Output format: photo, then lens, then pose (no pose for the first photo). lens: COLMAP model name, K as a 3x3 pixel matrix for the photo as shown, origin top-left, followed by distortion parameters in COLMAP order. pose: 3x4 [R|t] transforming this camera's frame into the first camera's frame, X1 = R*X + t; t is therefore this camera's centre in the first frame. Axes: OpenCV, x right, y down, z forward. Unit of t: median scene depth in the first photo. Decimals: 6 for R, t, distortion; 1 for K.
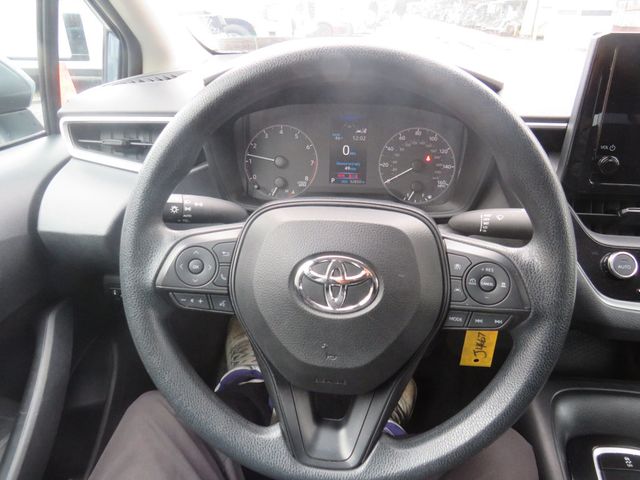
lens RADIAL K [[459.6, 0, 314.6], [0, 459.6, 252.3], [0, 0, 1]] dist [-0.020689, -0.000157]
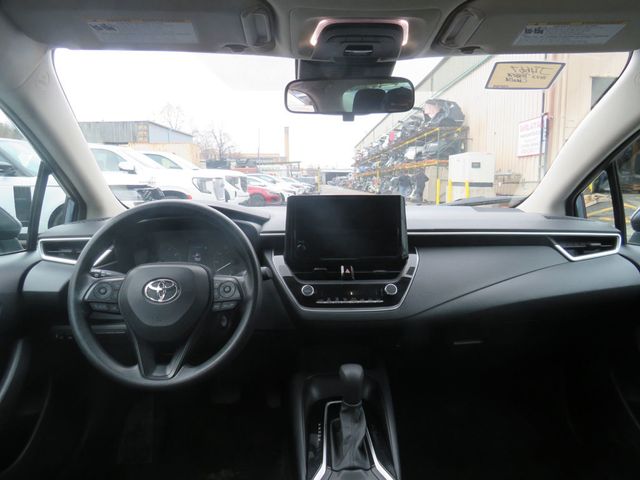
lens RADIAL K [[459.6, 0, 322.1], [0, 459.6, 247.1], [0, 0, 1]] dist [-0.020689, -0.000157]
pose [[0.989384, -0.023061, 0.143482, 0.422652], [0.070744, 0.938873, -0.336916, 0.569063], [-0.126942, 0.343490, 0.930538, -1.129176]]
